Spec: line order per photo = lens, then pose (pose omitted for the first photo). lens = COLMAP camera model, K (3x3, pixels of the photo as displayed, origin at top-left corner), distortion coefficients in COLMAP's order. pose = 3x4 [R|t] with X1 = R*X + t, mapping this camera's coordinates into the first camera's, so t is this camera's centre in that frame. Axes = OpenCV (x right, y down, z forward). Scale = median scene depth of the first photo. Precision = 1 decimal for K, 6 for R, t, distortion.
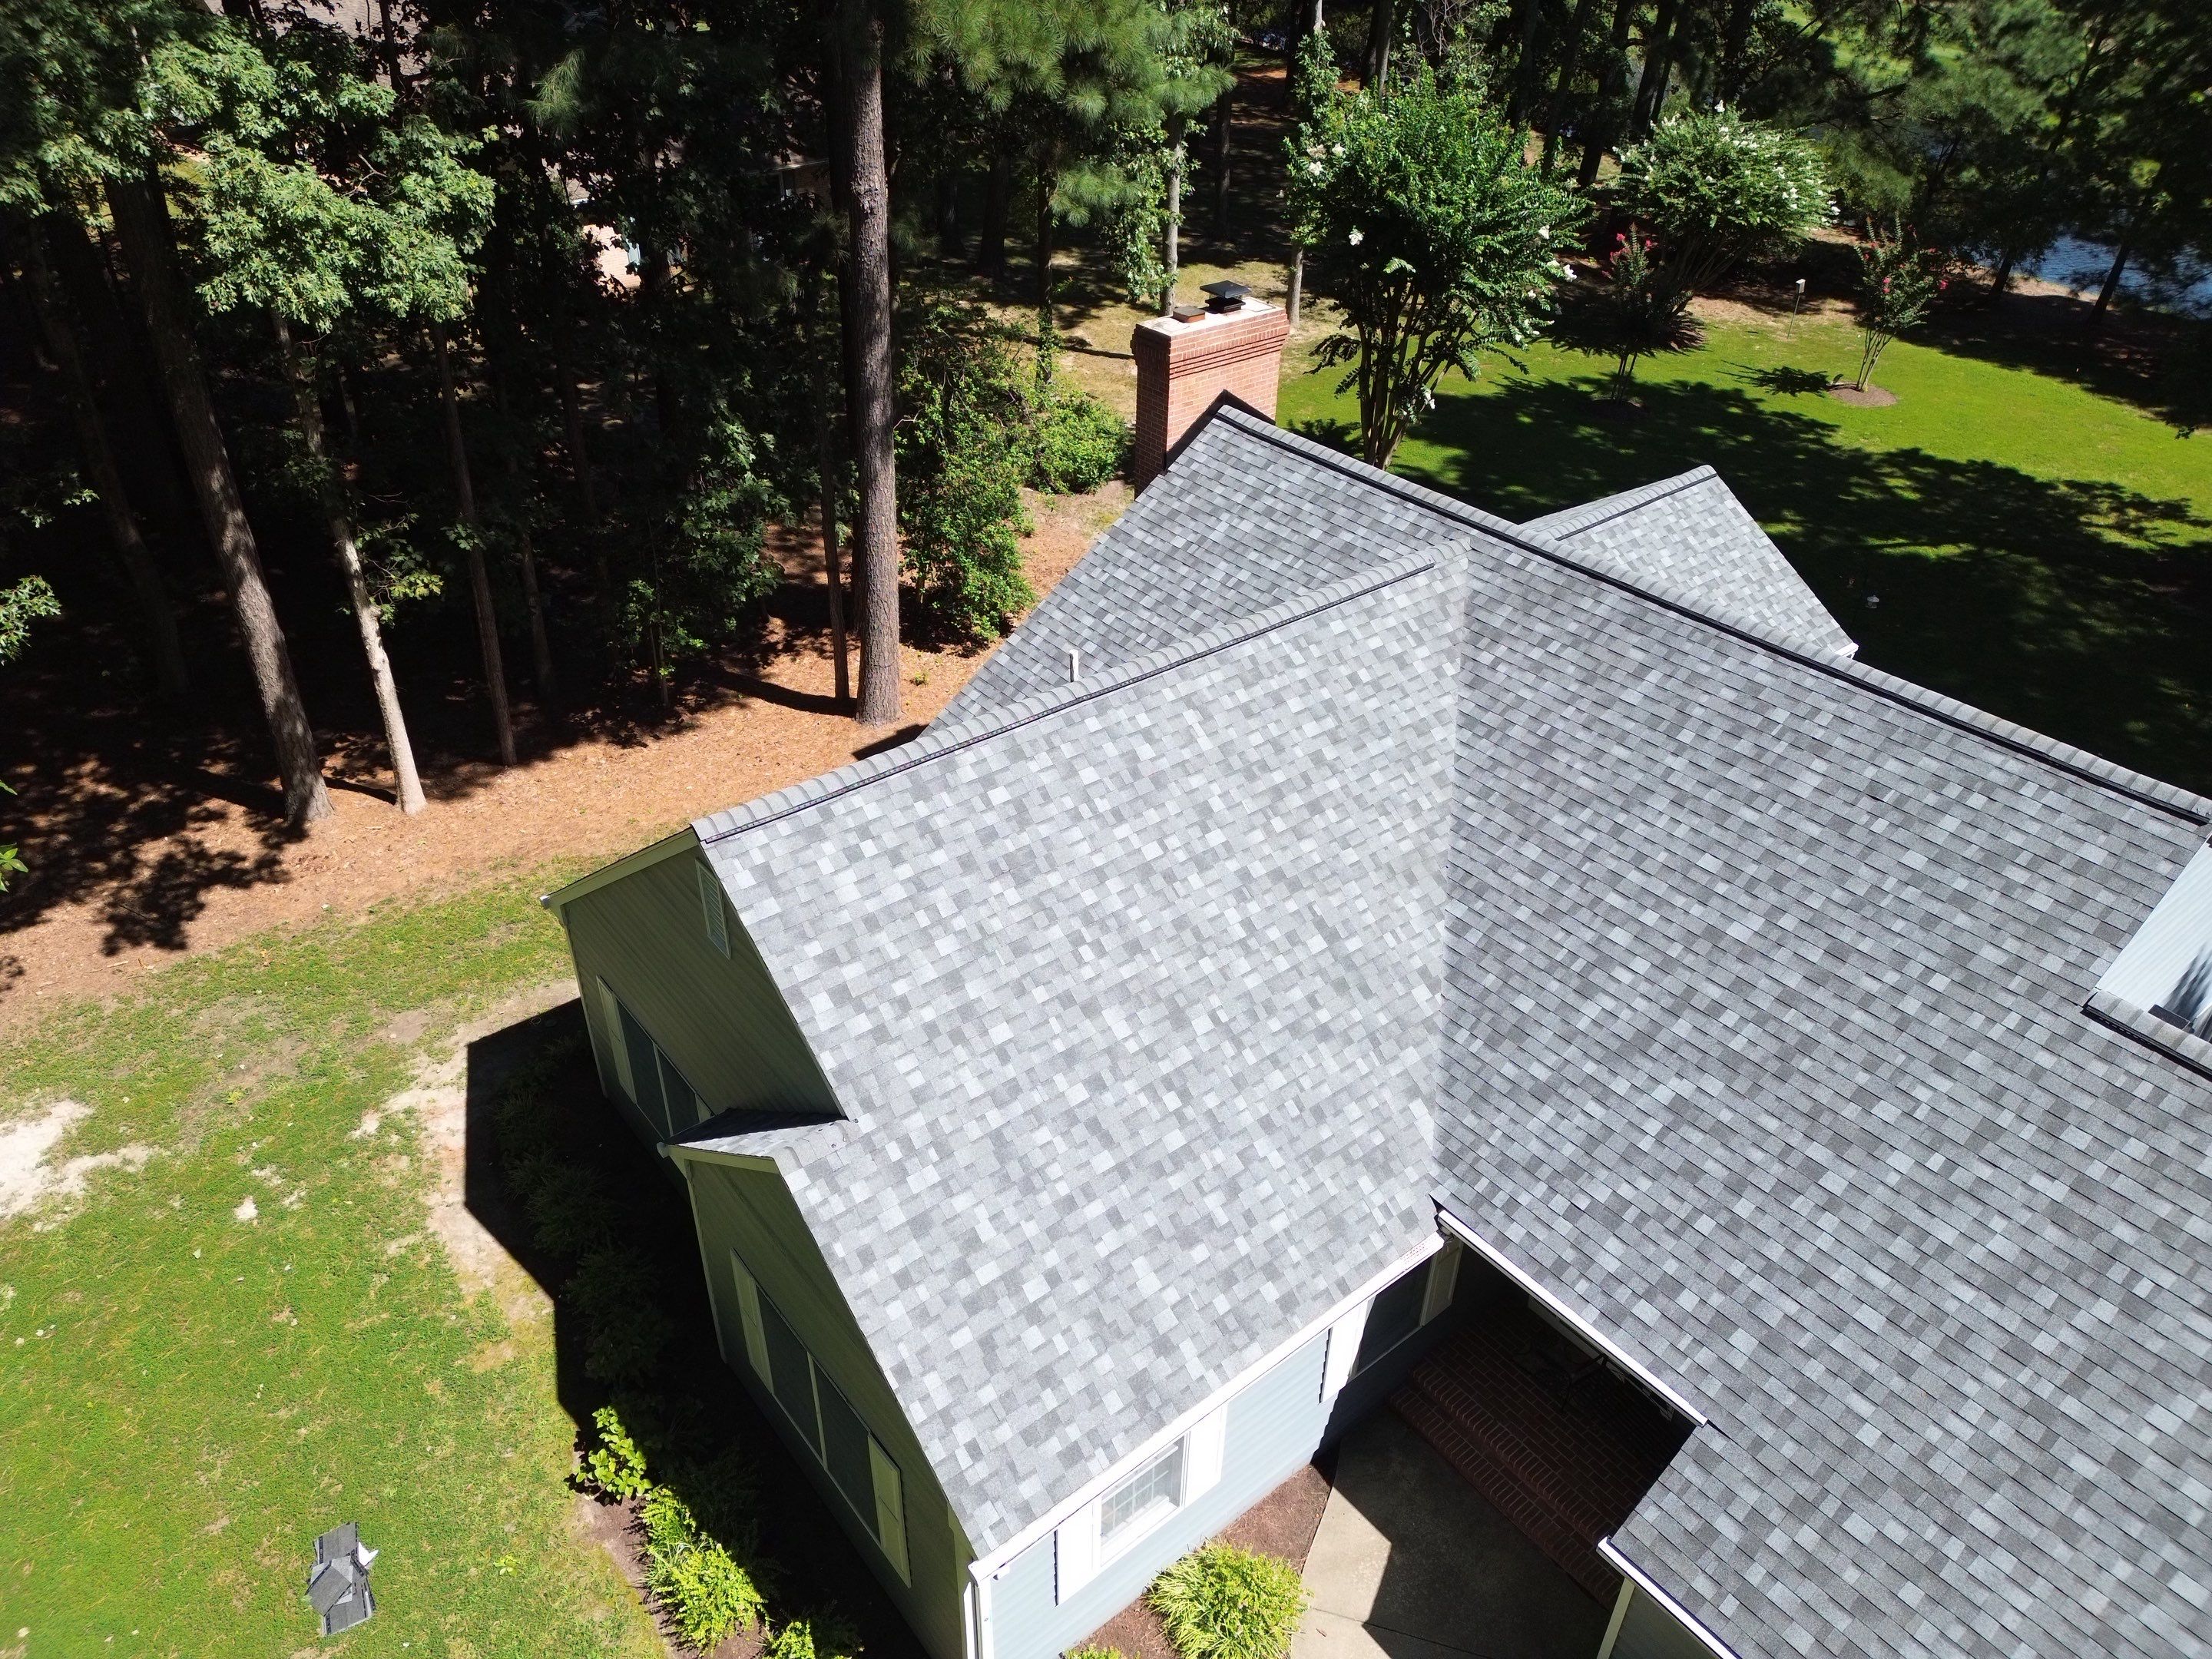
lens RADIAL K [[1543.2, 0, 1104.7], [0, 1543.2, 822.8], [0, 0, 1]] dist [0.105706, -0.127839]
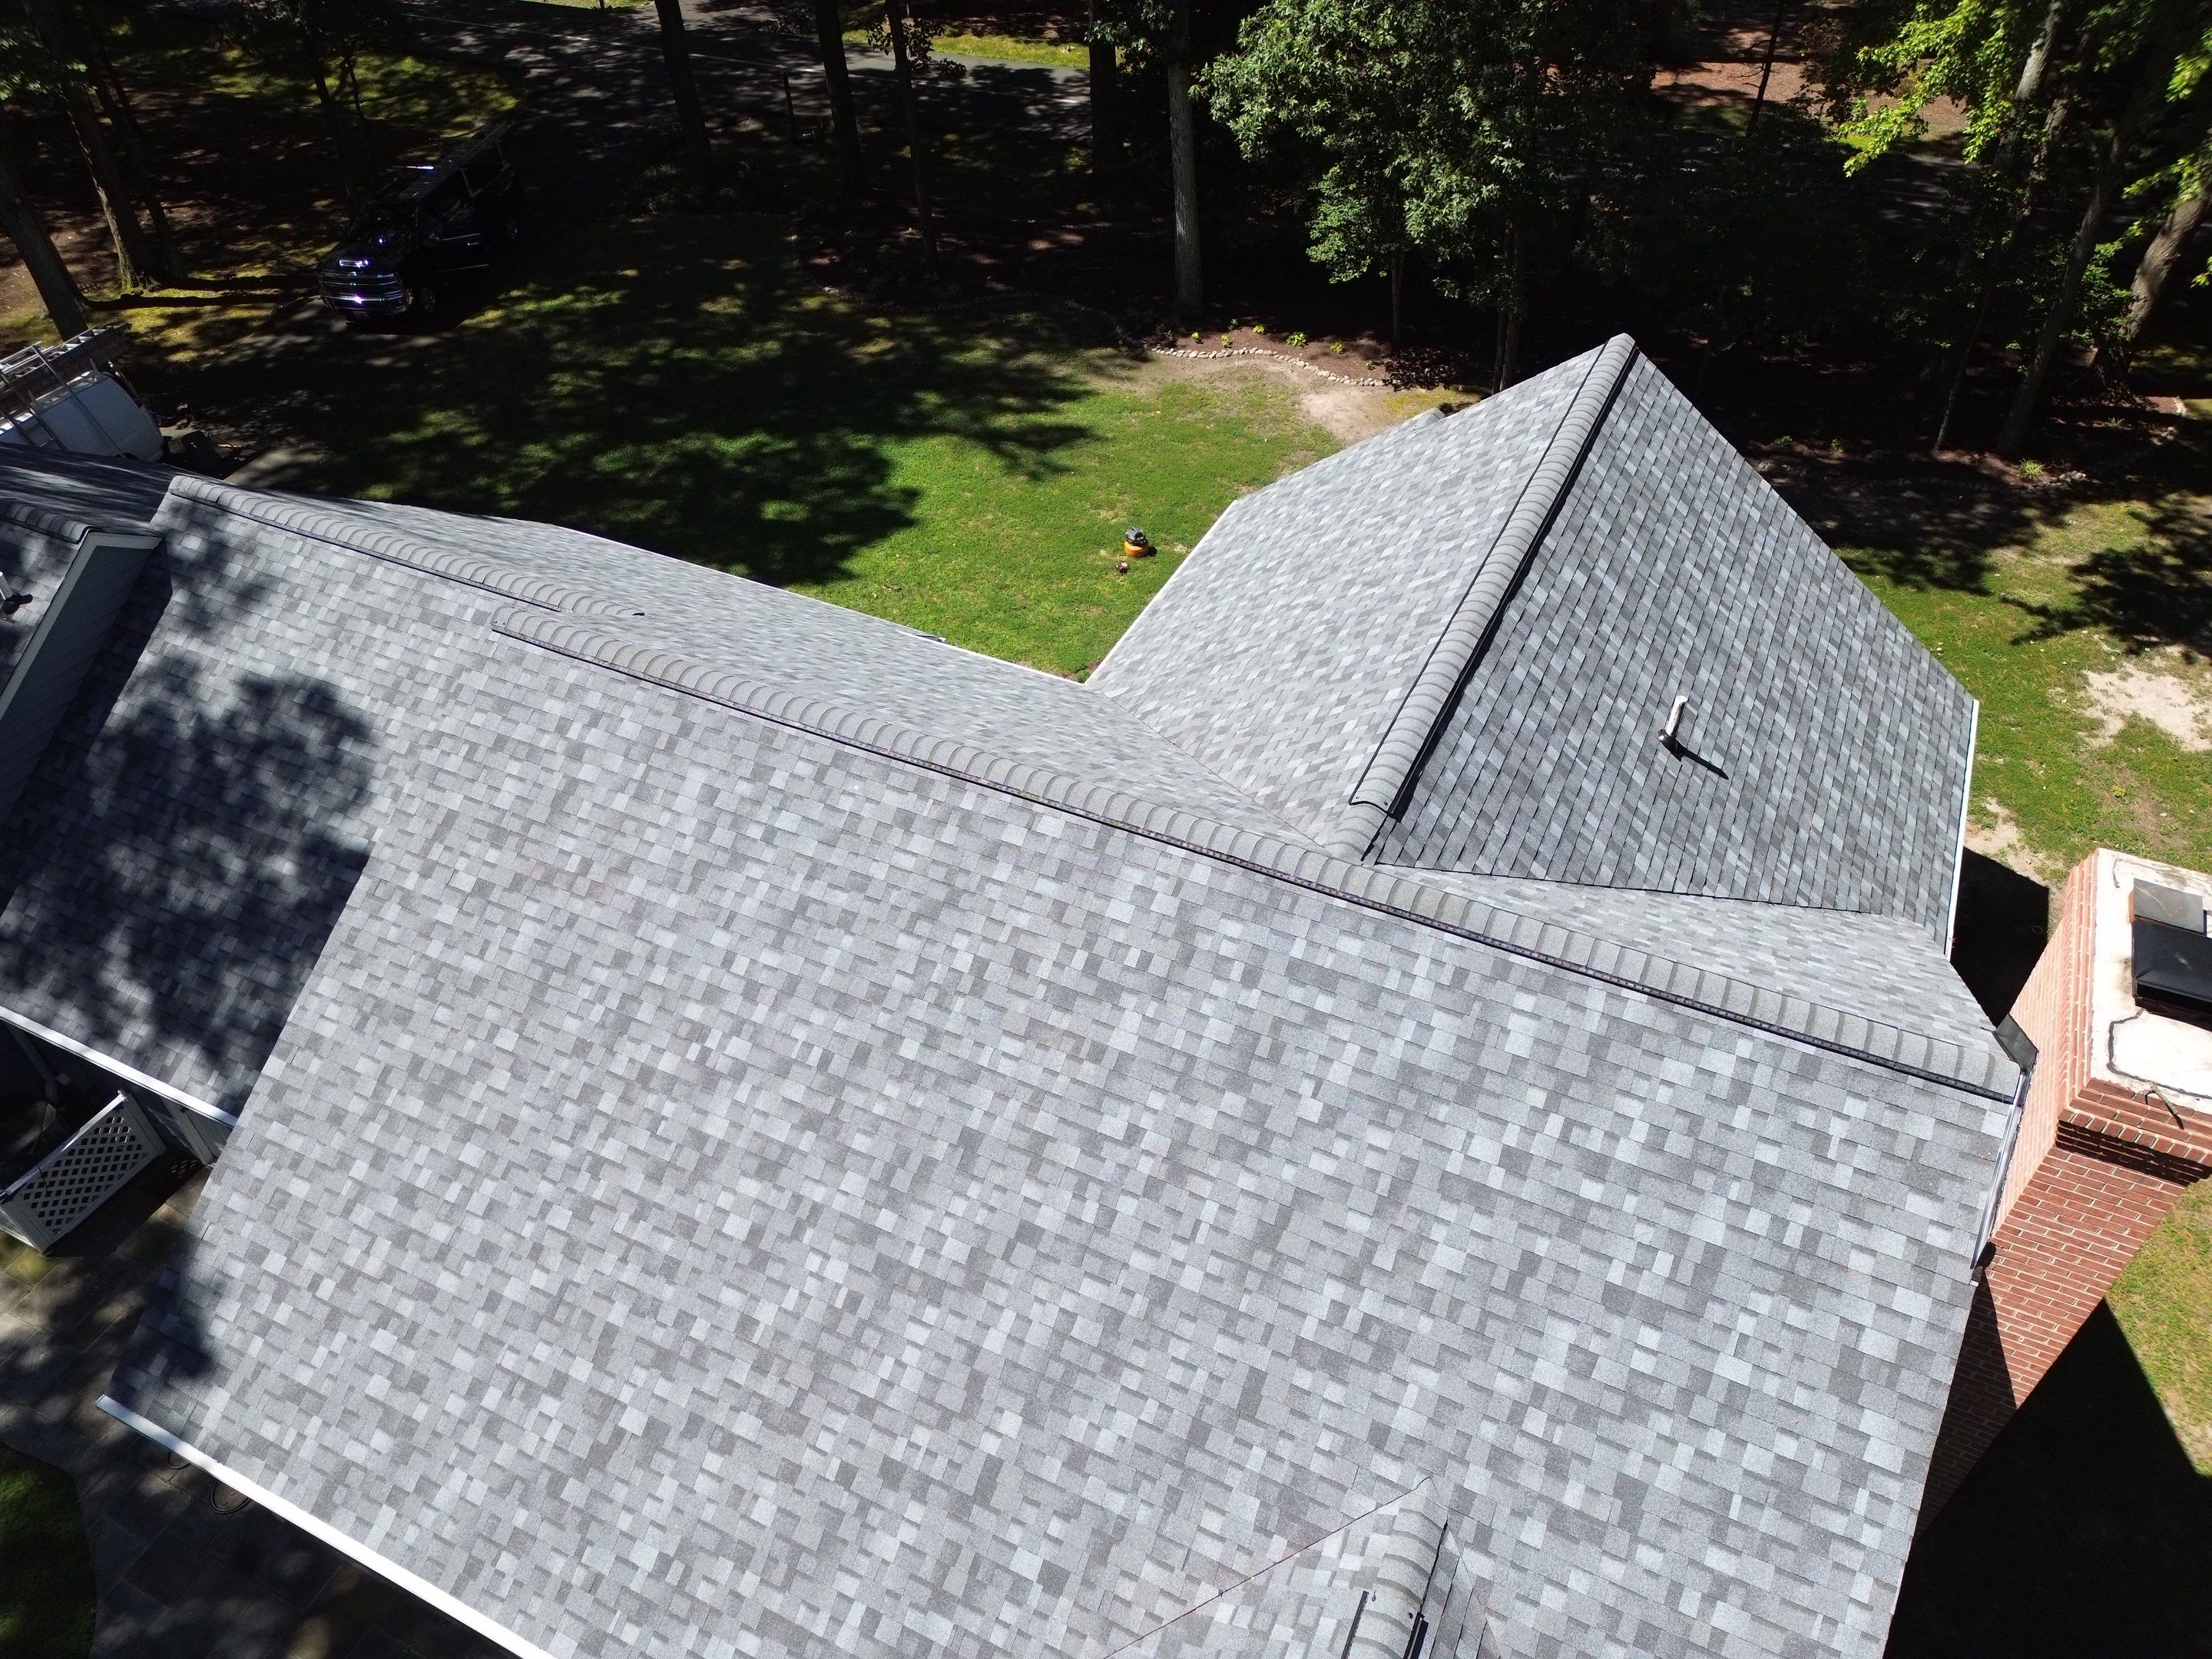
lens RADIAL K [[1549.3, 0, 1104.6], [0, 1549.3, 824.7], [0, 0, 1]] dist [0.087319, -0.090612]
pose [[-0.901844, 0.285166, -0.324588, 0.632298], [-0.245327, 0.280430, 0.927995, -0.917022], [0.355657, 0.916537, -0.182945, 1.278083]]
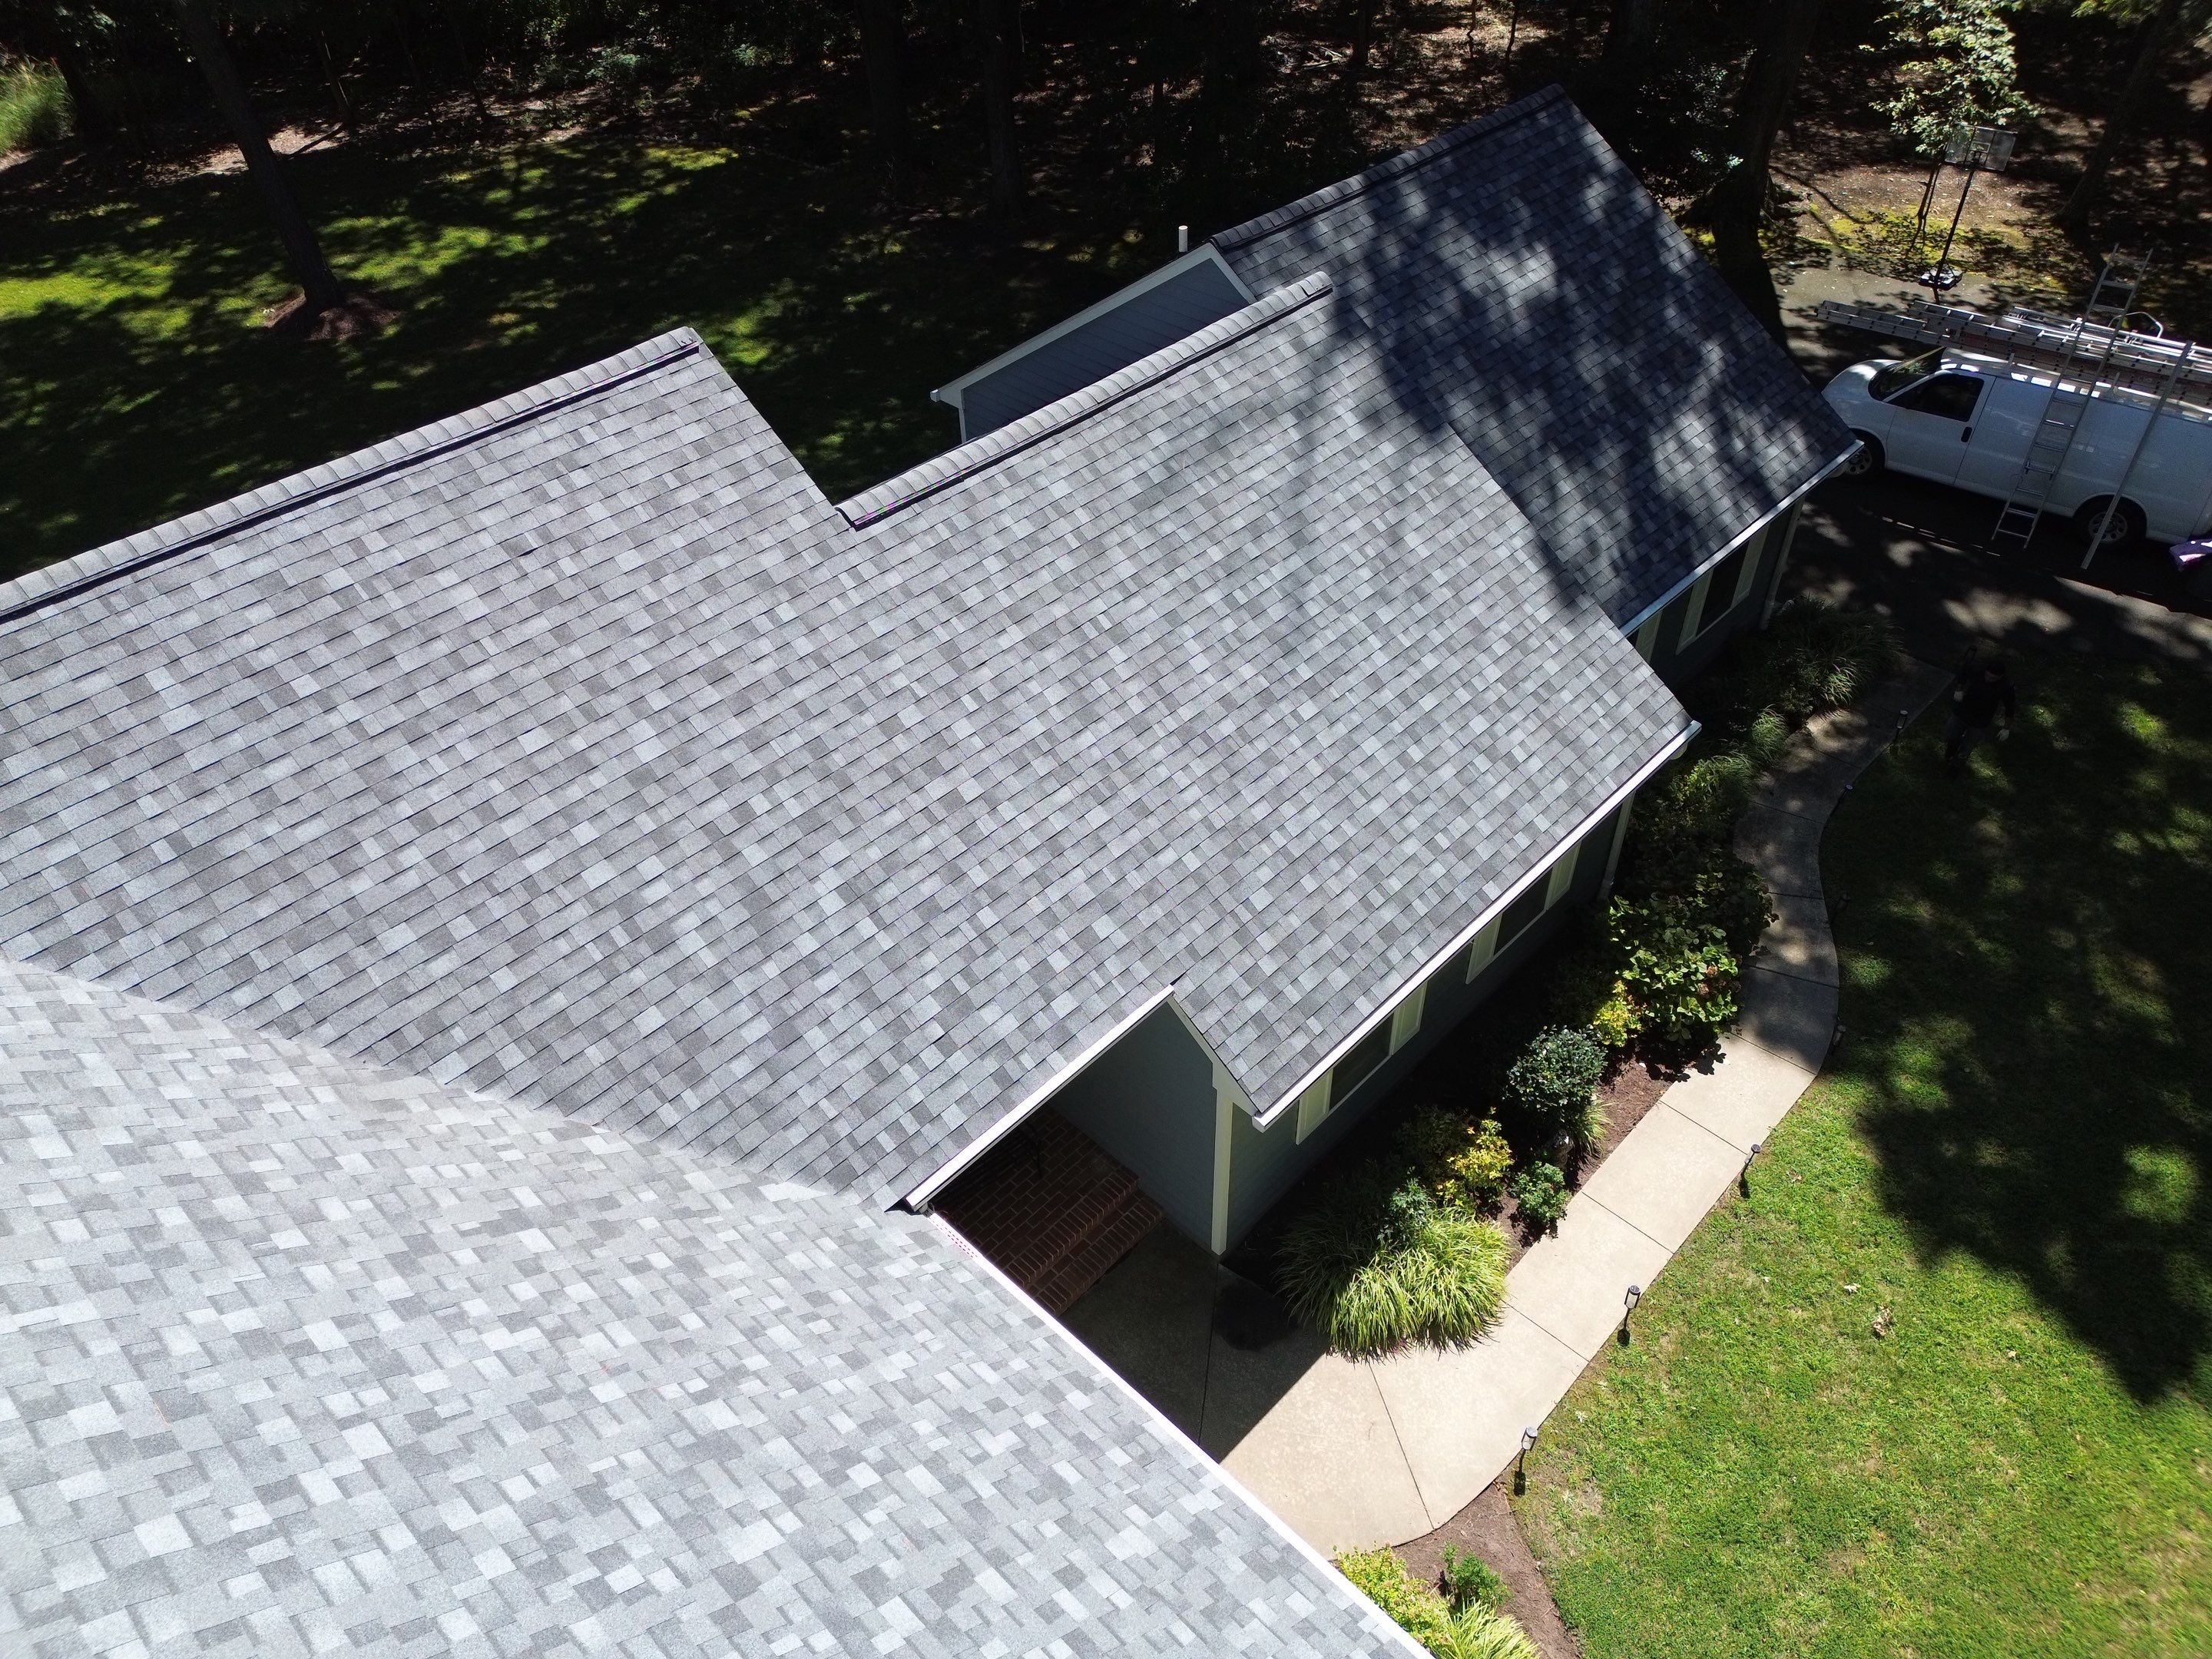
lens RADIAL K [[1549.3, 0, 1104.6], [0, 1549.3, 824.7], [0, 0, 1]] dist [0.087319, -0.090612]
pose [[-0.128650, -0.660021, 0.740149, -0.222314], [0.578140, 0.556481, 0.596727, -0.234986], [-0.805732, 0.504678, 0.309993, 0.556012]]
